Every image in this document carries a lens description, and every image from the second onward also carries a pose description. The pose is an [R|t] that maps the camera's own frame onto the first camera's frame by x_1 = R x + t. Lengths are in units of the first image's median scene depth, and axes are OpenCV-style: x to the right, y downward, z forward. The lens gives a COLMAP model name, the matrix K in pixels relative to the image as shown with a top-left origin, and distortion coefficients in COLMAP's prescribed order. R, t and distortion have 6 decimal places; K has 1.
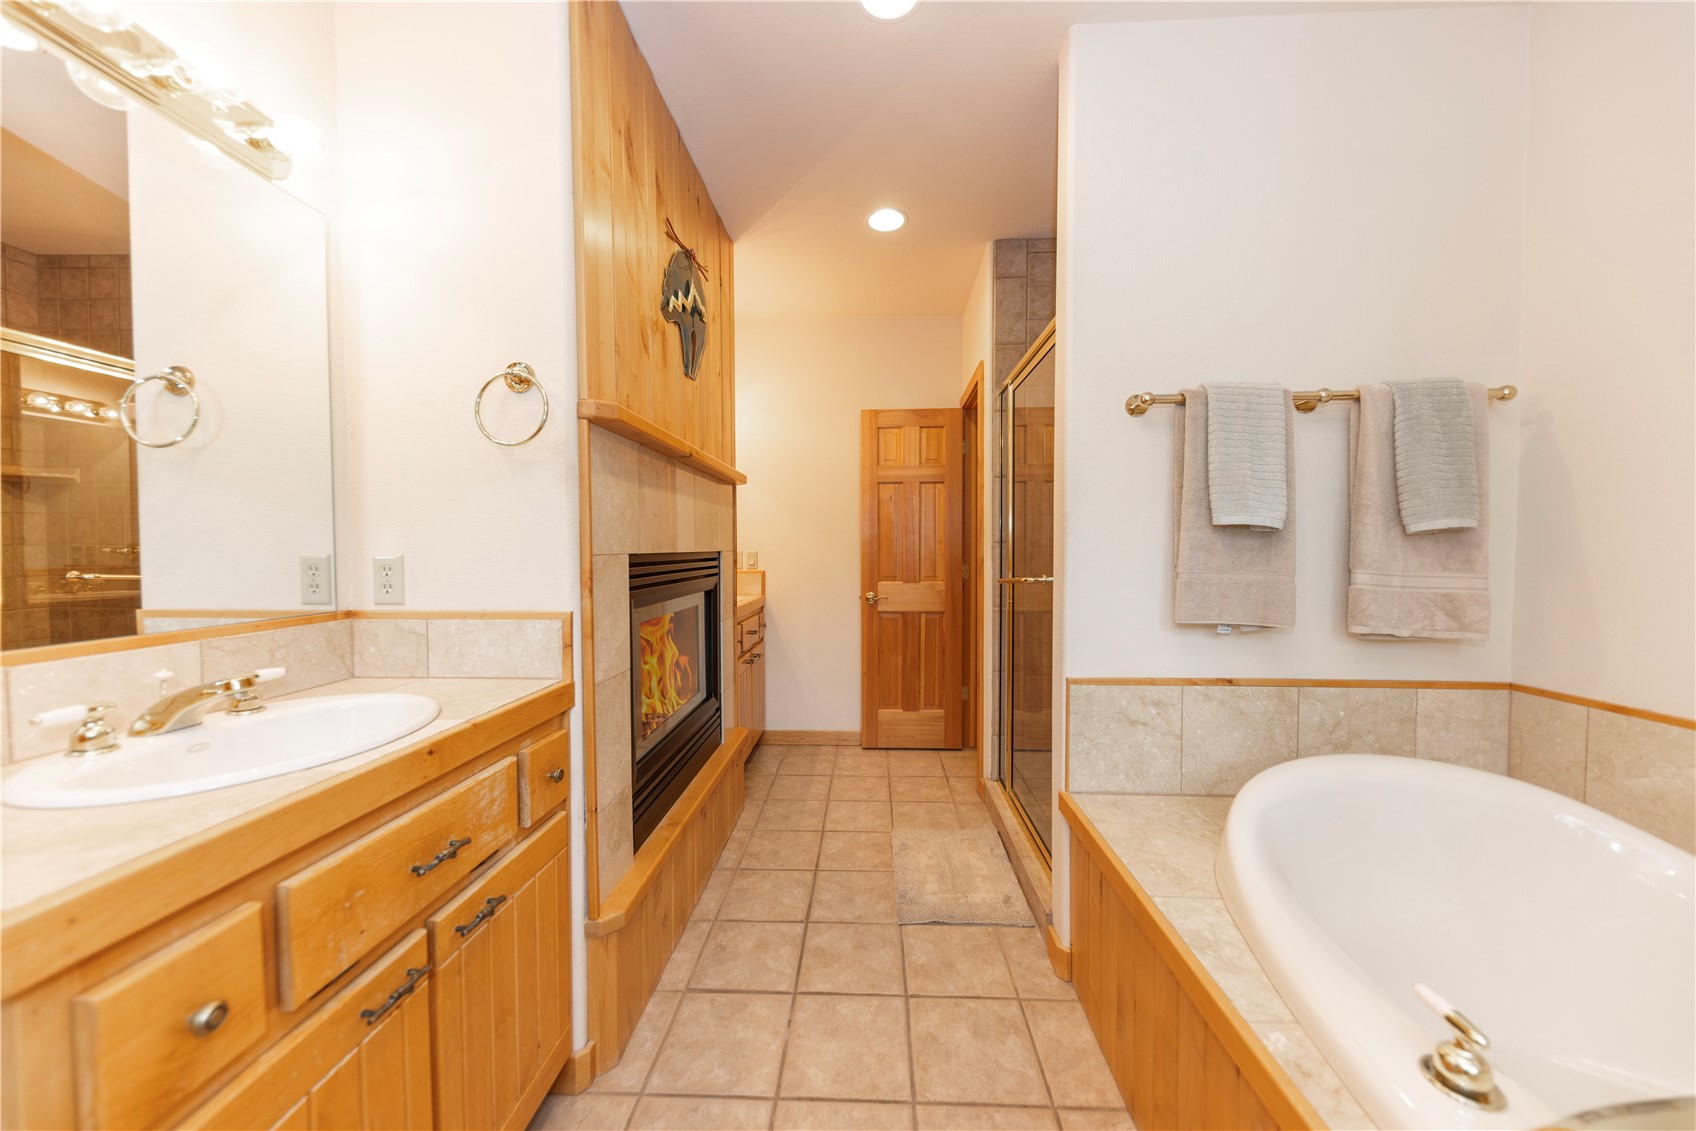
lens RADIAL K [[590.1, 0, 855.6], [0, 590.1, 561.3], [0, 0, 1]] dist [0.016536, -0.005556]
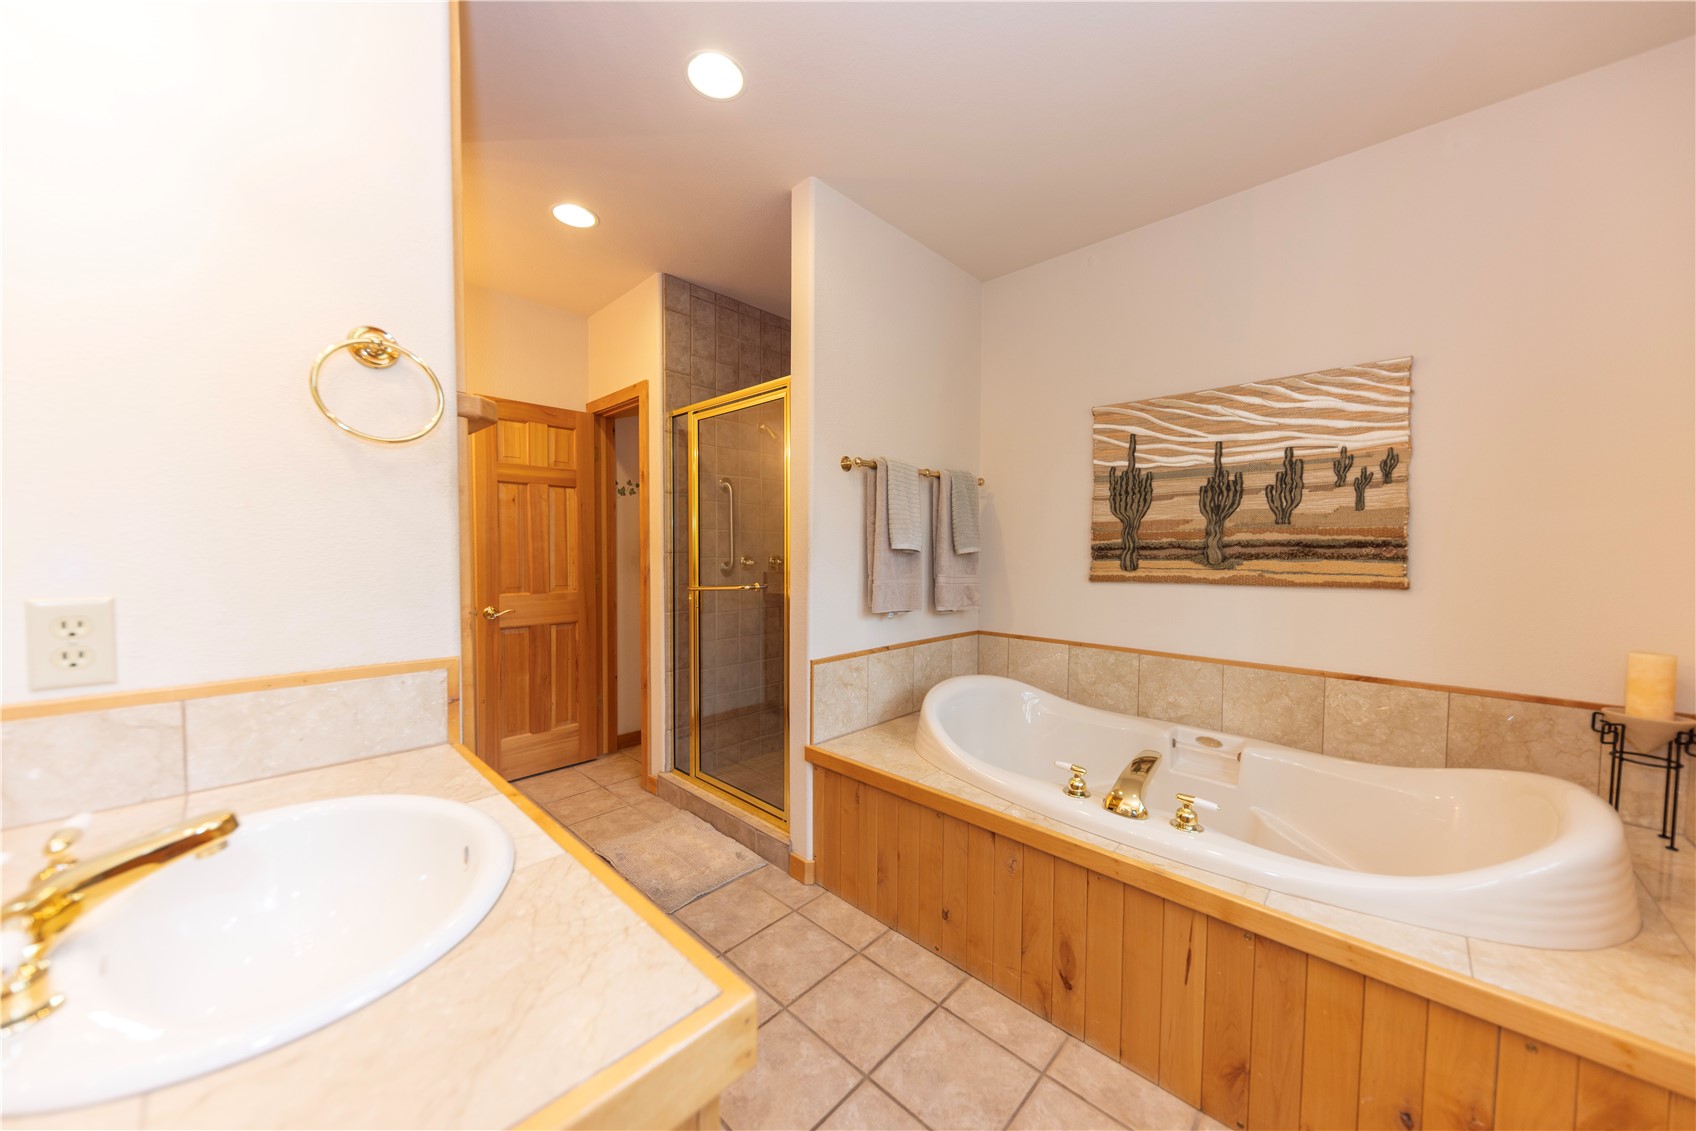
lens RADIAL K [[590.1, 0, 855.6], [0, 590.1, 561.3], [0, 0, 1]] dist [0.016536, -0.005556]
pose [[0.648529, -0.010001, 0.761124, -0.601621], [0.005284, 0.999949, 0.008637, -0.039352], [-0.761171, -0.001580, 0.648549, 0.054408]]
